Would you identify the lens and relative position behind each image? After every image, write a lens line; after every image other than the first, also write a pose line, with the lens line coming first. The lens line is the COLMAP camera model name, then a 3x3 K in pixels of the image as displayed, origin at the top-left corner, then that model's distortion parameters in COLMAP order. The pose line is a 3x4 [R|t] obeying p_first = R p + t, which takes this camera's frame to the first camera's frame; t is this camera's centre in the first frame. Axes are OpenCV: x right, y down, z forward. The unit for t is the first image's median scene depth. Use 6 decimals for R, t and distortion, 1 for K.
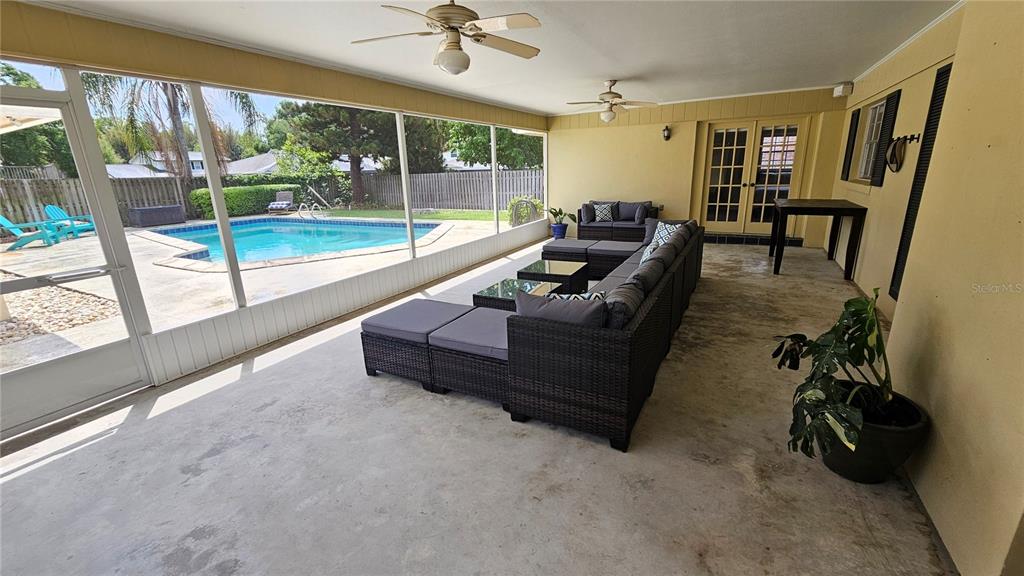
lens RADIAL K [[420.7, 0, 515.6], [0, 420.7, 289.3], [0, 0, 1]] dist [-0.002119, 0.000807]
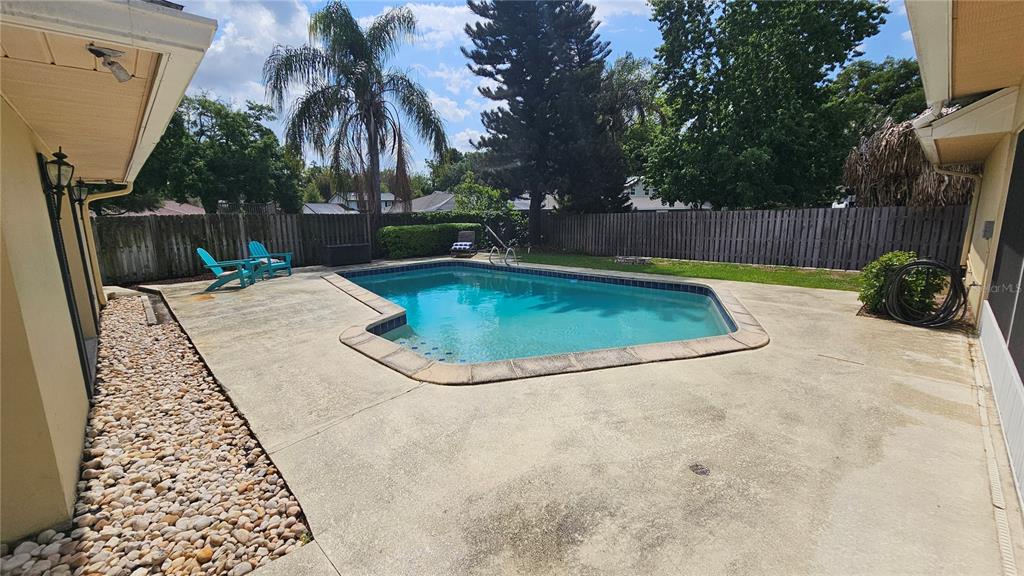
lens RADIAL K [[420.7, 0, 513.7], [0, 420.7, 291.9], [0, 0, 1]] dist [-0.002119, 0.000807]
pose [[0.950742, 0.067652, -0.302511, -0.182807], [-0.093597, 0.992997, -0.072091, -0.050920], [0.295515, 0.096854, 0.950416, 0.199760]]
